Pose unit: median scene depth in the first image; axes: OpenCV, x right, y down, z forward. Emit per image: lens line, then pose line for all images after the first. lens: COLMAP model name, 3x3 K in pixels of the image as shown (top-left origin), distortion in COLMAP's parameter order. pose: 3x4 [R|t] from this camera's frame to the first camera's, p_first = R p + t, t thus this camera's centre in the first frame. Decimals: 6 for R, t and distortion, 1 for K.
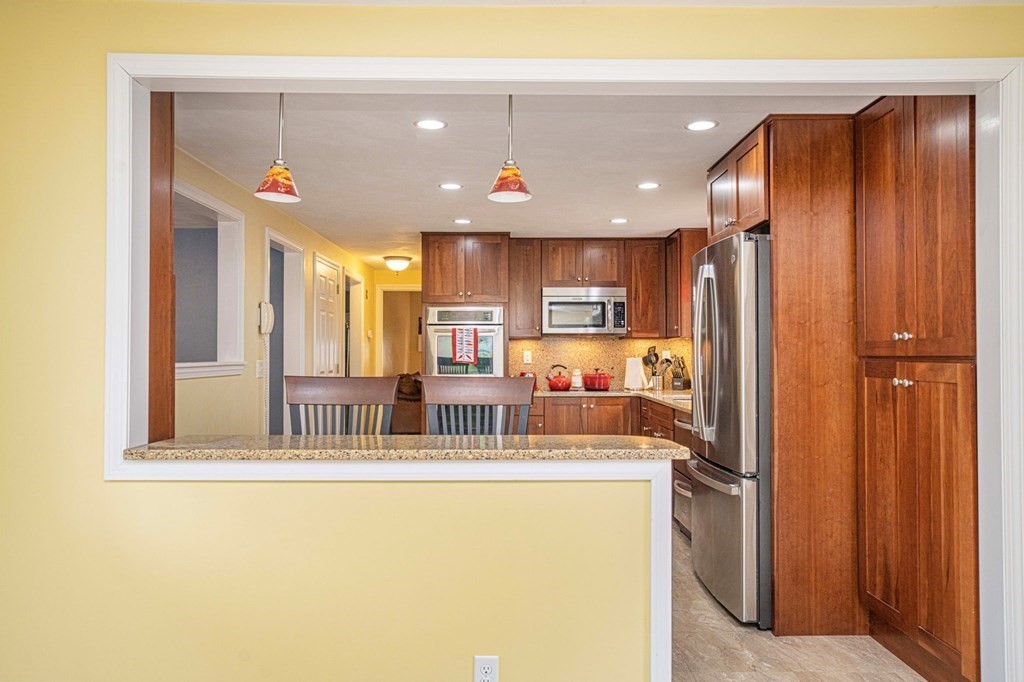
lens RADIAL K [[614.0, 0, 512.0], [0, 614.0, 341.0], [0, 0, 1]] dist [-0.005234, 0.000574]
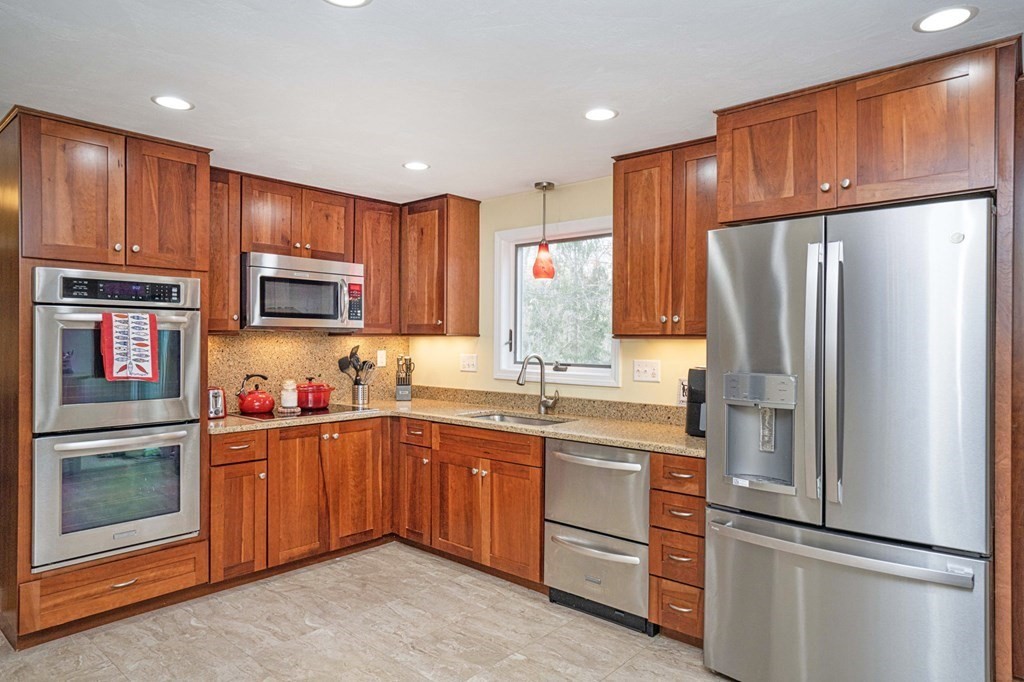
lens RADIAL K [[606.6, 0, 489.3], [0, 606.6, 338.3], [0, 0, 1]] dist [-0.003230, 0.000794]
pose [[0.698724, 0.005476, 0.715370, -0.228967], [-0.015255, 0.999857, 0.007246, -0.008301], [-0.715228, -0.015976, 0.698708, 0.412147]]
